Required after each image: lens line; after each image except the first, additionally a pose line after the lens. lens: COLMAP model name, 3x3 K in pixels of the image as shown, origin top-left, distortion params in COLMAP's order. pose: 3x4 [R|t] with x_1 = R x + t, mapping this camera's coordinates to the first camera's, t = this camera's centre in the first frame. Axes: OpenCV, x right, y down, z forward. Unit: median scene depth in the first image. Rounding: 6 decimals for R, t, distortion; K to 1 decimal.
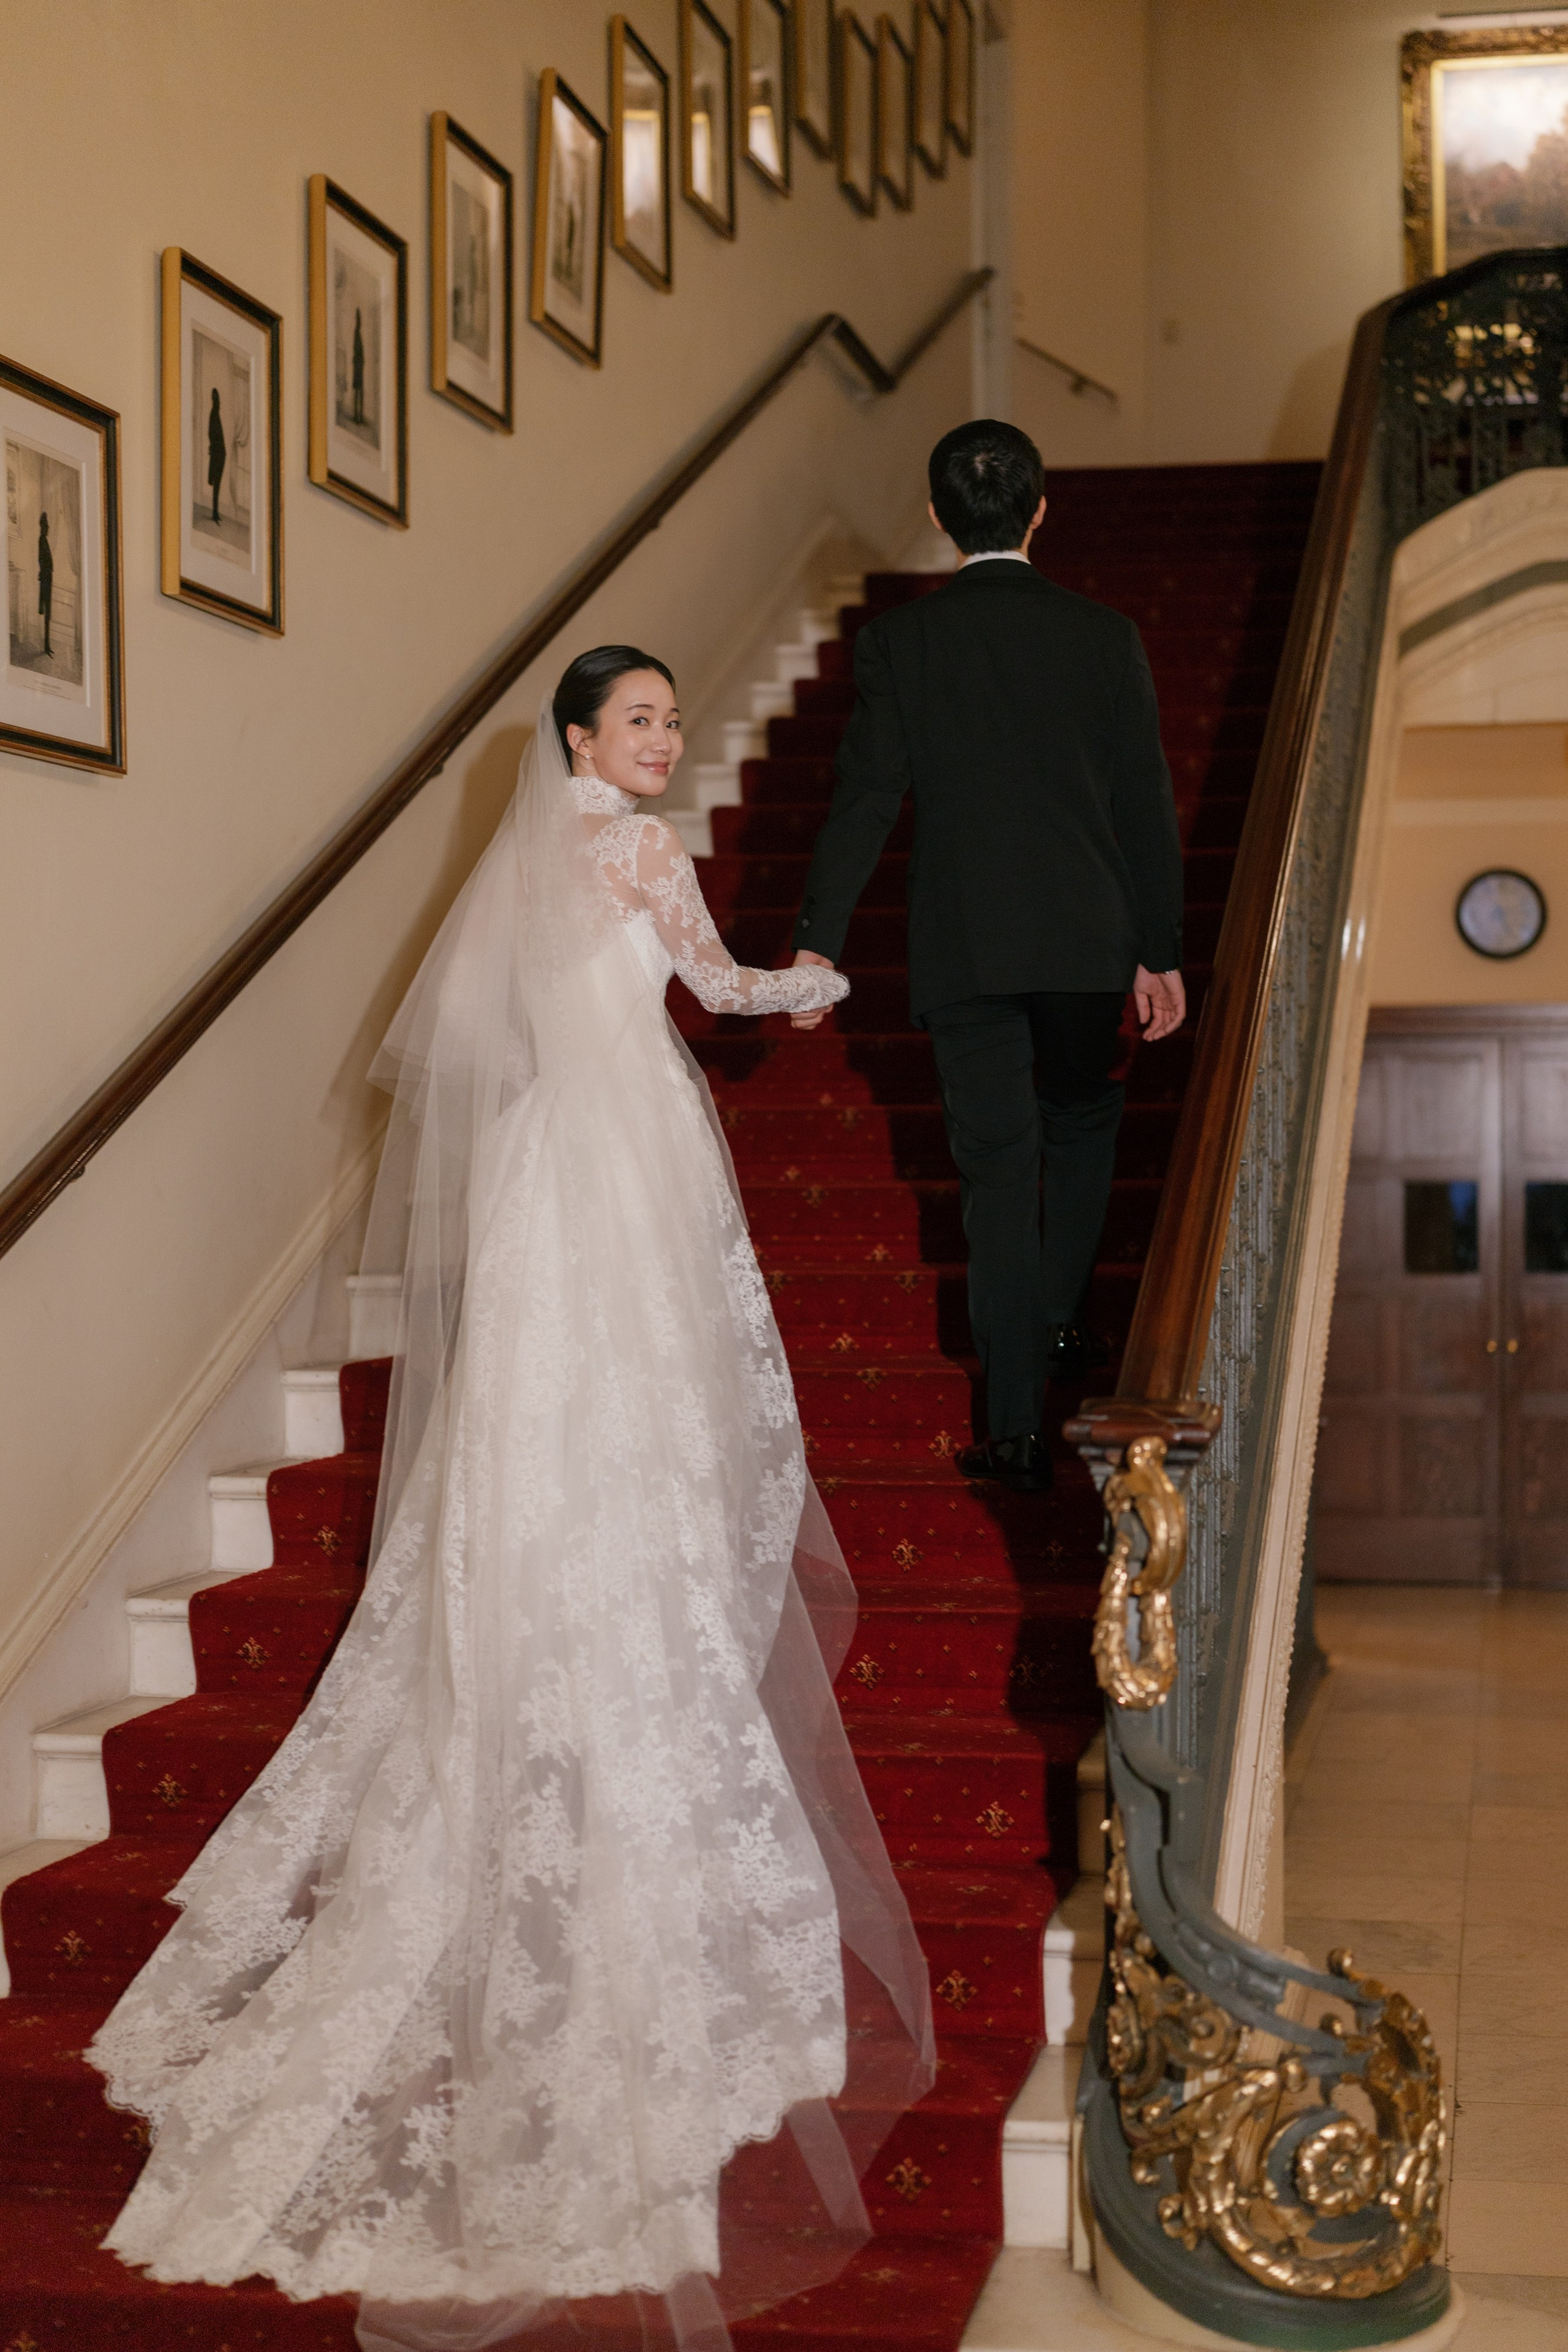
lens RADIAL K [[3356.8, 0, 1006.4], [0, 3356.8, 1157.5], [0, 0, 1]] dist [0.007861, -0.007770]
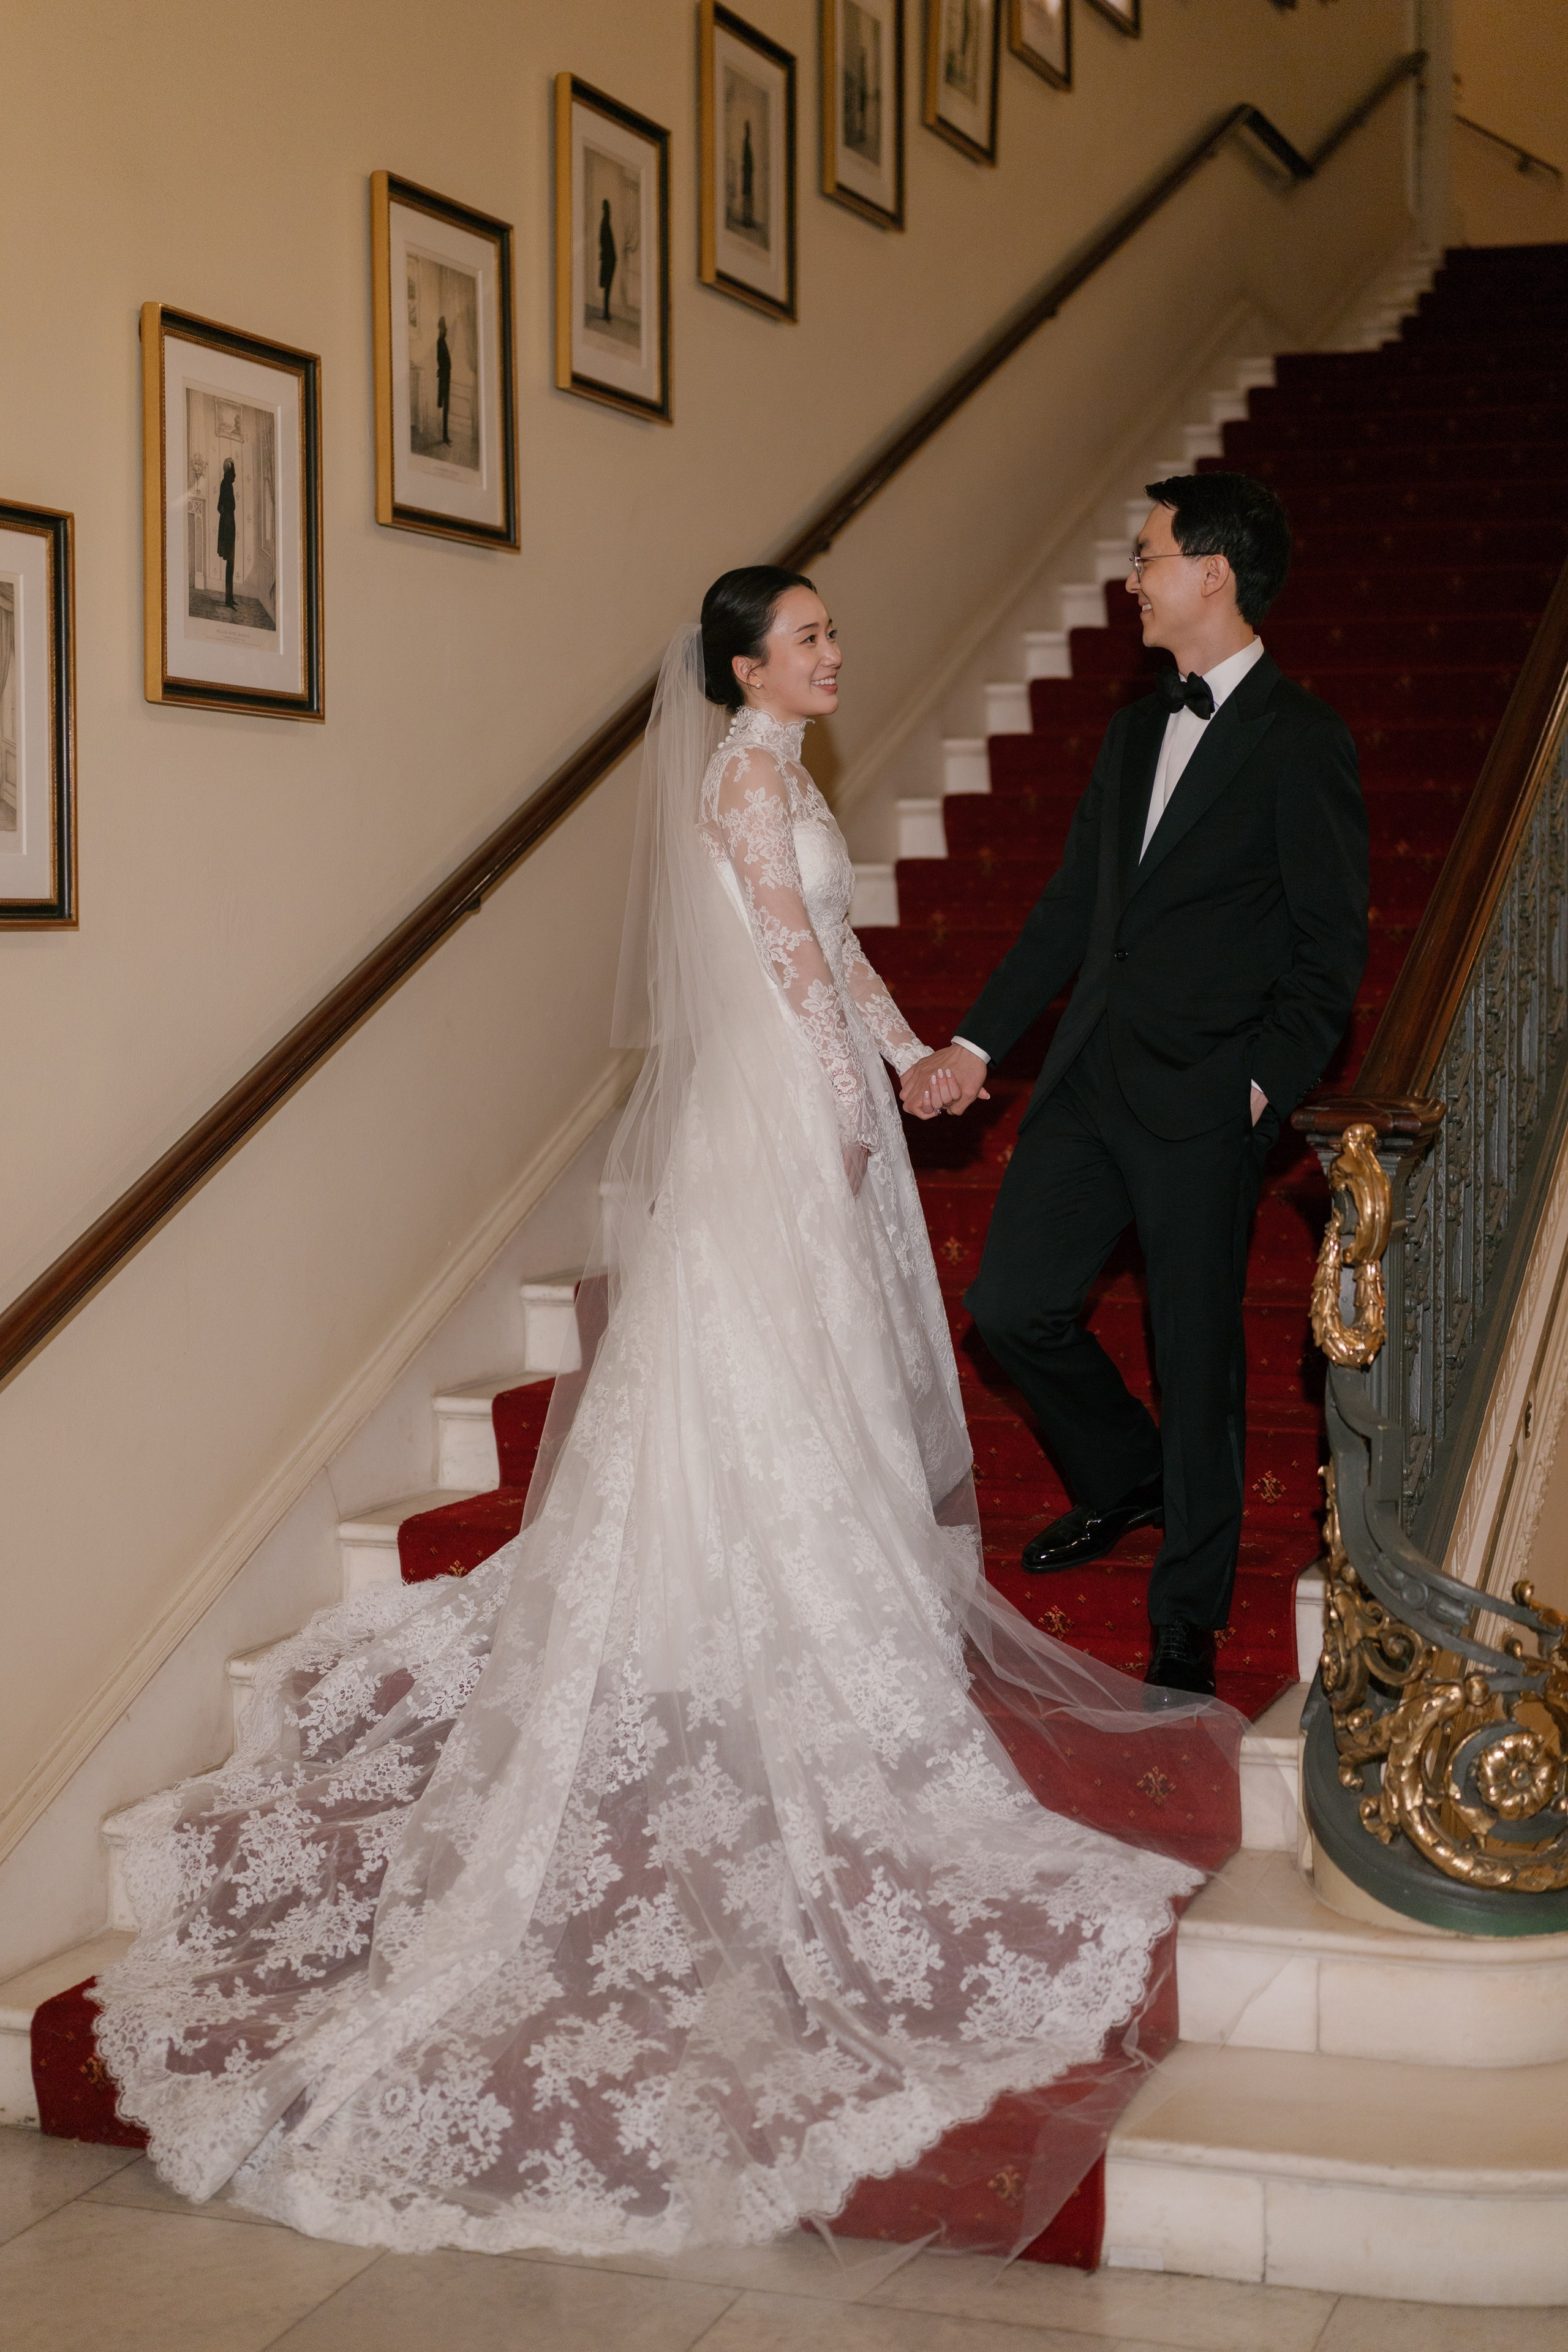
lens RADIAL K [[3334.1, 0, 1026.6], [0, 3334.1, 1025.2], [0, 0, 1]] dist [0.008344, 0.022693]
pose [[0.989757, 0.005235, -0.142664, 0.059269], [-0.001678, 0.999685, 0.025041, 0.014958], [0.142750, -0.024546, 0.989454, -0.073056]]
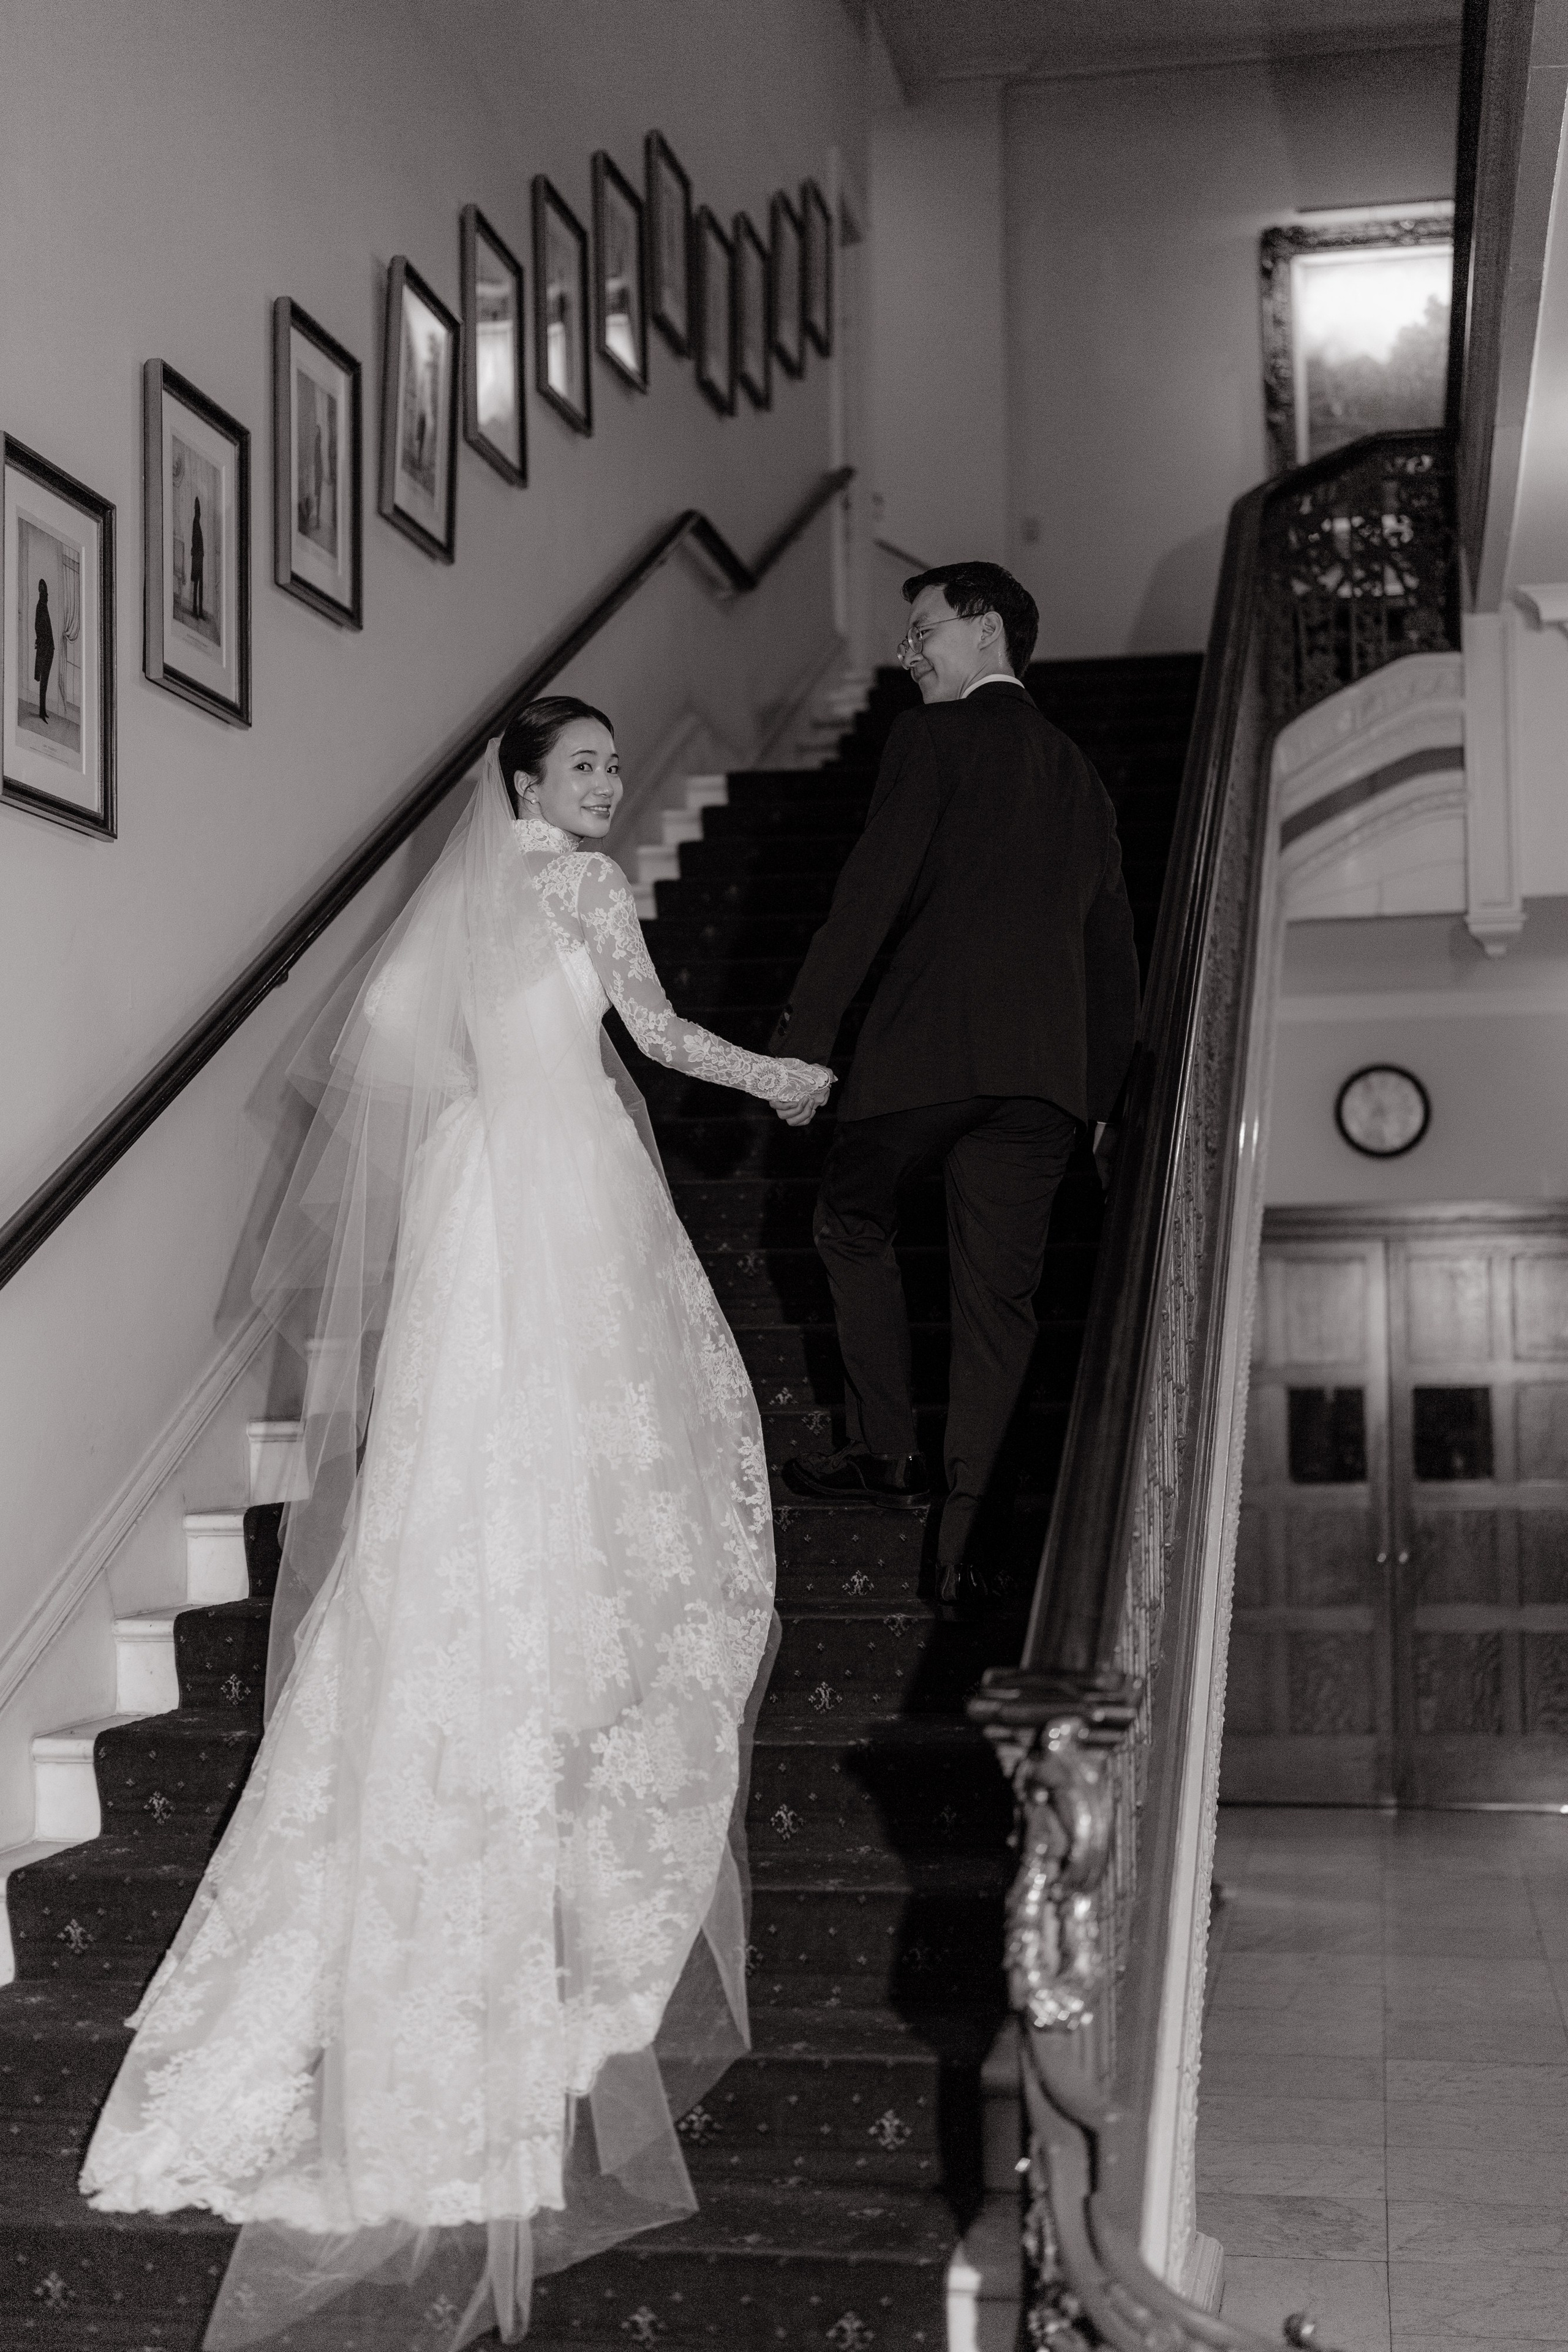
lens RADIAL K [[3332.5, 0, 758.2], [0, 3332.5, 1186.7], [0, 0, 1]] dist [0.005998, -0.018232]
pose [[0.999380, -0.011922, -0.033141, -0.004950], [0.010209, 0.998627, -0.051380, -0.007670], [0.033708, 0.051010, 0.998129, 0.077744]]
